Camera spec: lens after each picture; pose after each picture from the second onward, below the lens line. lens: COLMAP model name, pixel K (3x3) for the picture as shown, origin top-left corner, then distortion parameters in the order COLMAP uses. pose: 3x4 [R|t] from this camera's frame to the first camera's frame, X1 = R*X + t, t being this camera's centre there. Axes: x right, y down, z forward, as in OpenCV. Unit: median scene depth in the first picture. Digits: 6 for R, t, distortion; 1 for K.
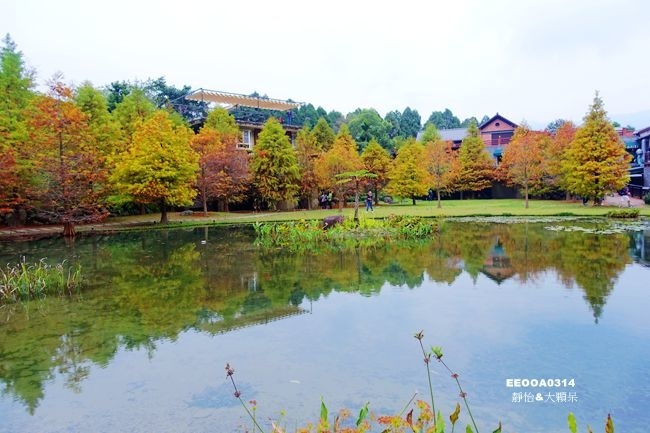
lens RADIAL K [[447.8, 0, 326.0], [0, 447.8, 218.9], [0, 0, 1]] dist [0.002177, 0.000634]
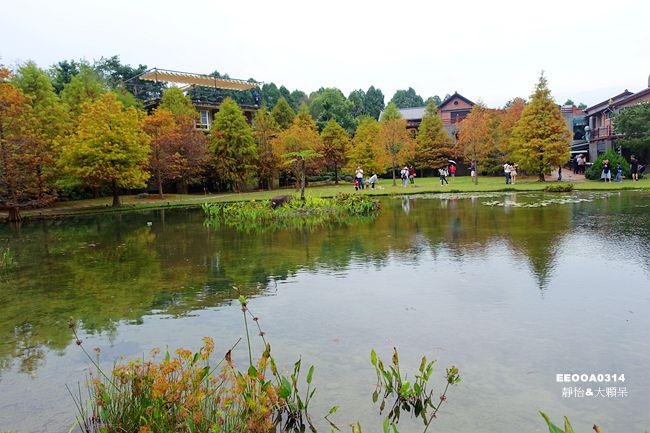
lens RADIAL K [[447.8, 0, 326.0], [0, 447.8, 218.9], [0, 0, 1]] dist [0.002177, 0.000634]
pose [[0.997706, -0.022933, 0.063699, 0.025151], [0.020058, 0.998767, 0.045418, 0.001139], [-0.064662, -0.044036, 0.996935, -0.015202]]
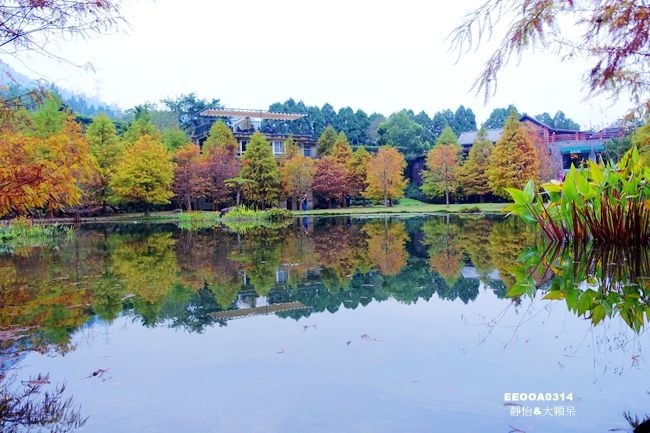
lens RADIAL K [[539.4, 0, 327.1], [0, 539.4, 219.3], [0, 0, 1]] dist [-0.005188, -0.001058]
pose [[0.977230, 0.009051, -0.211988, 0.351497], [-0.013886, 0.999676, -0.021333, 0.030812], [0.211726, 0.023791, 0.977039, -0.327622]]
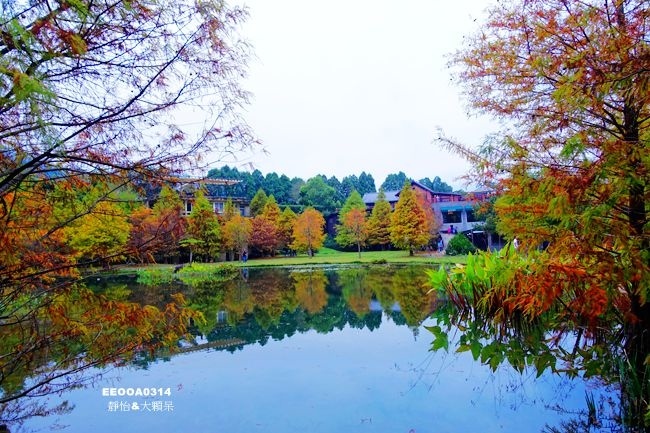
lens RADIAL K [[447.8, 0, 326.0], [0, 447.8, 218.9], [0, 0, 1]] dist [0.002177, 0.000634]
pose [[0.998604, -0.017400, -0.049868, 0.330753], [0.011682, 0.993555, -0.112746, 0.009221], [0.051508, 0.112006, 0.992372, -0.358670]]
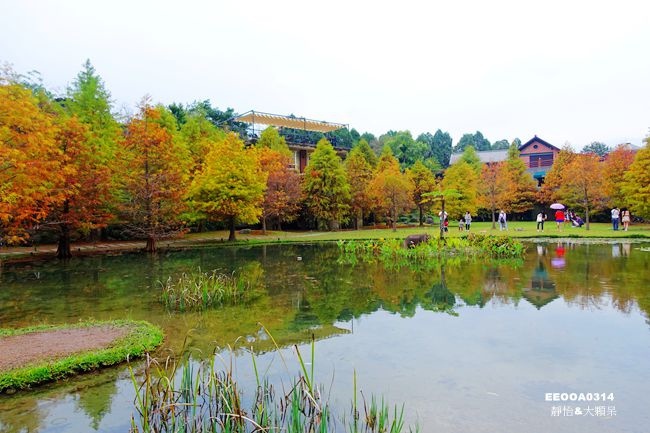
lens RADIAL K [[447.8, 0, 326.0], [0, 447.8, 218.9], [0, 0, 1]] dist [0.002177, 0.000634]
pose [[0.999242, 0.010331, -0.037522, -0.073680], [-0.012085, 0.998831, -0.046808, 0.003649], [0.036995, 0.047226, 0.998199, -0.009766]]
